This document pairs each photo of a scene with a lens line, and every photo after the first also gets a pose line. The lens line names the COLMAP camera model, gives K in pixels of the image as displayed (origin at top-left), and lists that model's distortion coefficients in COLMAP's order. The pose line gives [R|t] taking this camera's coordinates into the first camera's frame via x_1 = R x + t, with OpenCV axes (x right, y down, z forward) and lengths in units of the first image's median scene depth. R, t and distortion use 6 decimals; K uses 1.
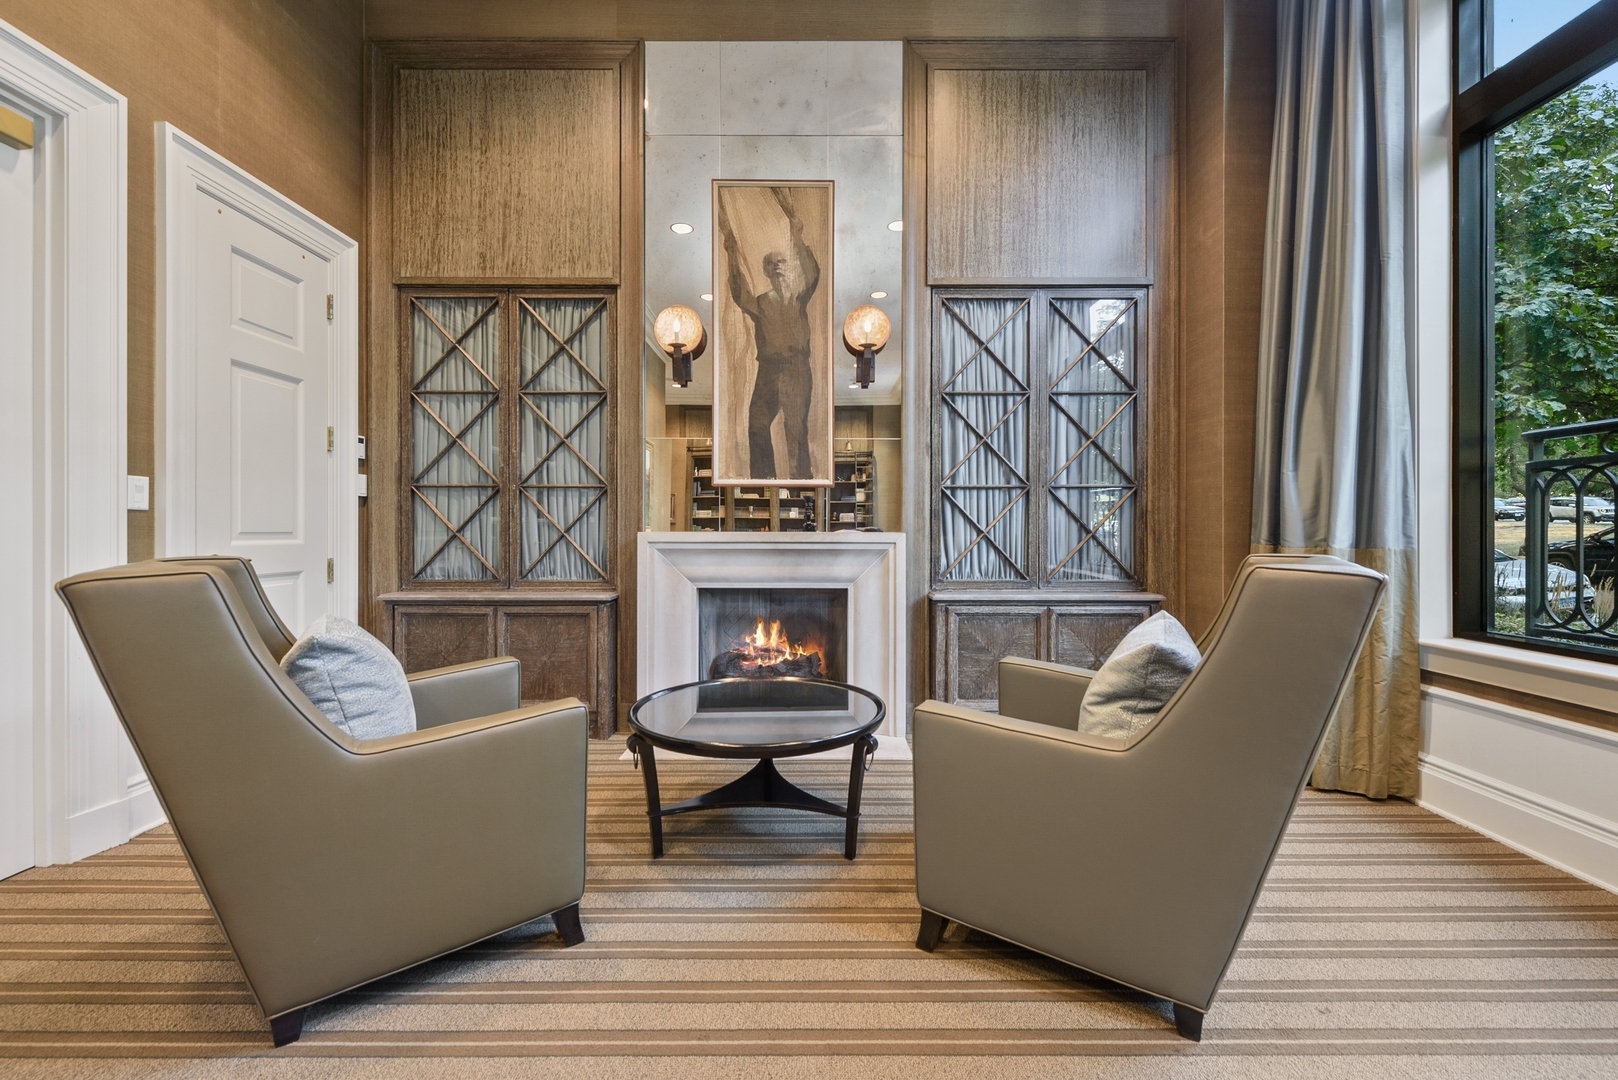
lens RADIAL K [[657.2, 0, 809.4], [0, 657.2, 529.8], [0, 0, 1]] dist [0.001999, -0.000141]
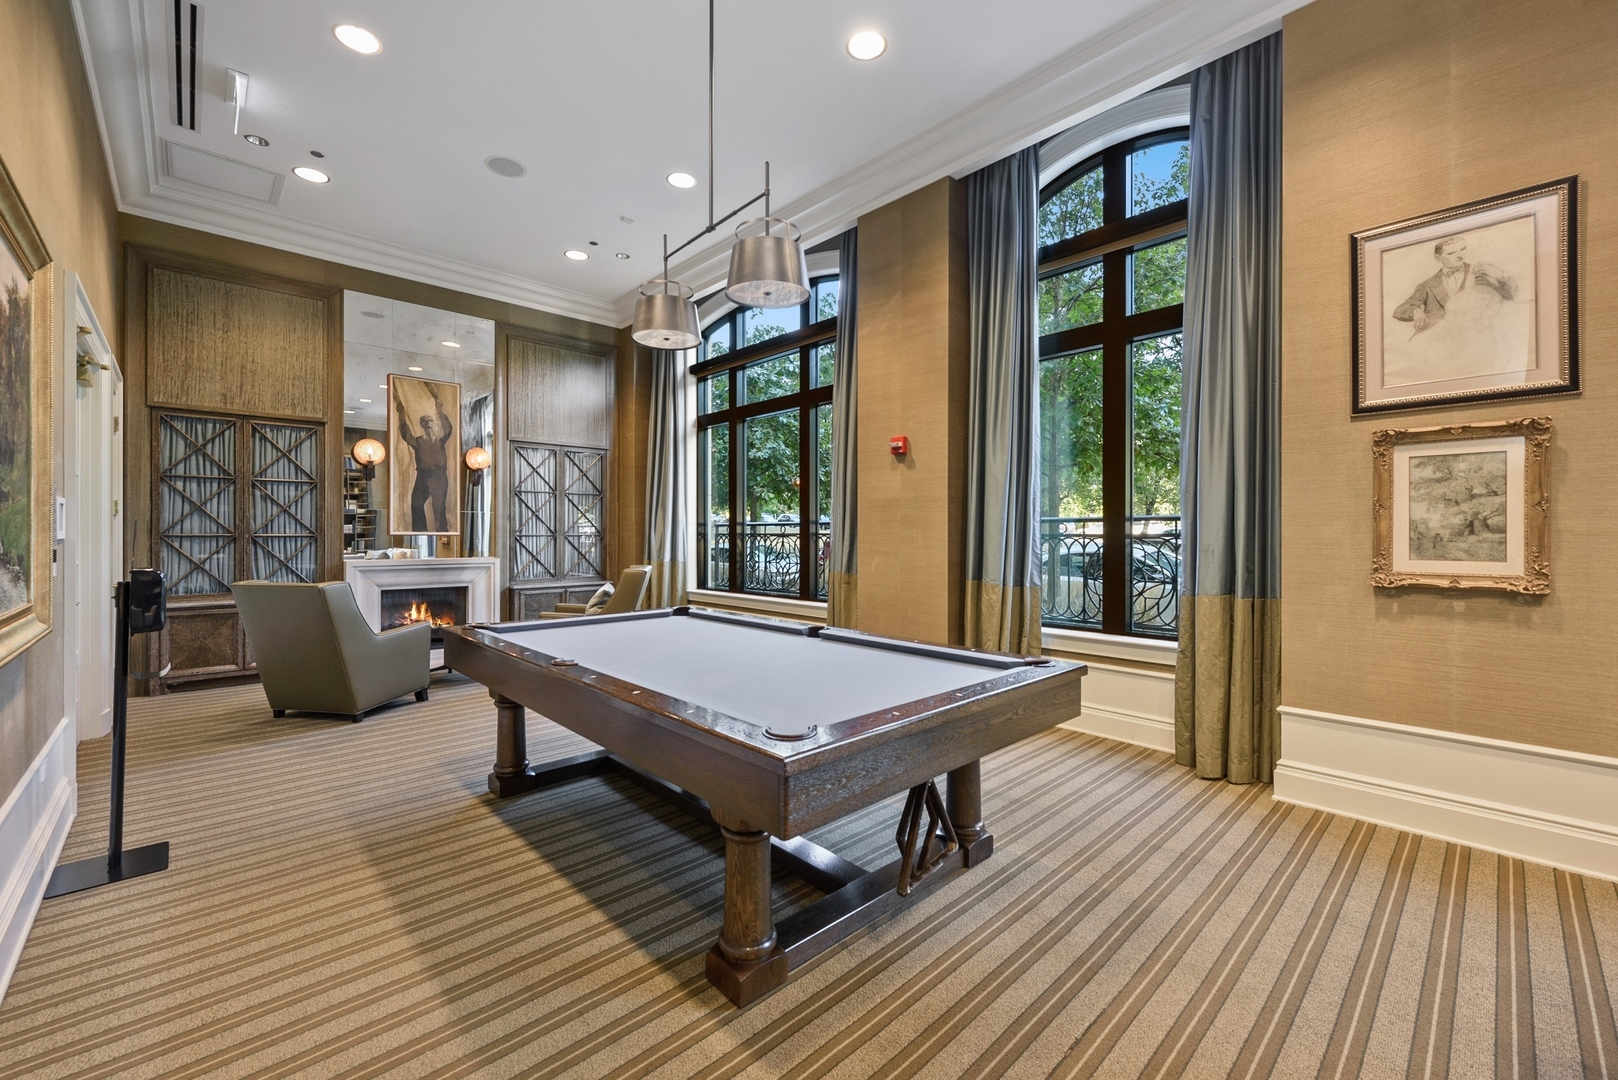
lens RADIAL K [[657.2, 0, 811.6], [0, 657.2, 534.5], [0, 0, 1]] dist [0.001999, -0.000141]
pose [[0.726495, -0.001464, 0.687170, -0.561853], [0.000293, 0.999998, 0.001821, -0.072337], [-0.687171, -0.001121, 0.726495, -1.196731]]
